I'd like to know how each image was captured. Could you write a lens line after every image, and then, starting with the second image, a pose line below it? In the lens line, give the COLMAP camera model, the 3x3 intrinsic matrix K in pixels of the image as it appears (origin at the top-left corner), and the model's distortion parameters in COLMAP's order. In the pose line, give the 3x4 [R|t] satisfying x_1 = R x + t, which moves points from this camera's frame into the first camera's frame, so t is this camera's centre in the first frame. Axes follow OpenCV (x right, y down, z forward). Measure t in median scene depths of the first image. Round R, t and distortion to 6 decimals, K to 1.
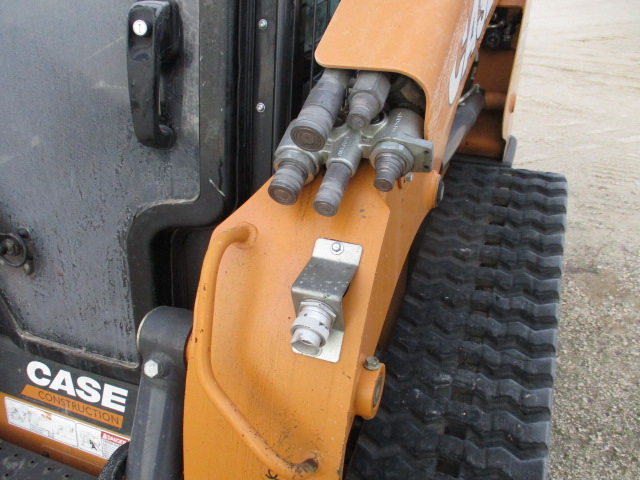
lens RADIAL K [[547.8, 0, 320.0], [0, 547.8, 240.0], [0, 0, 1]] dist [-0.018260, -0.006253]
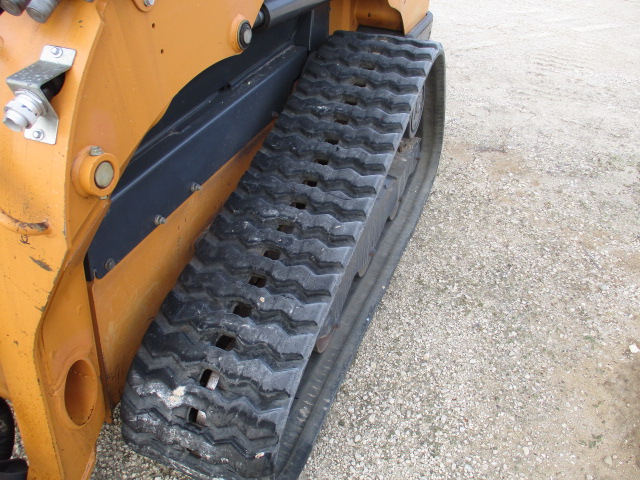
lens RADIAL K [[547.8, 0, 320.0], [0, 547.8, 240.0], [0, 0, 1]] dist [-0.018260, -0.006253]
pose [[0.999705, 0.019407, 0.014578, 0.271350], [-0.021706, 0.983593, 0.179092, 0.088740], [-0.010863, -0.179356, 0.983724, -0.116320]]
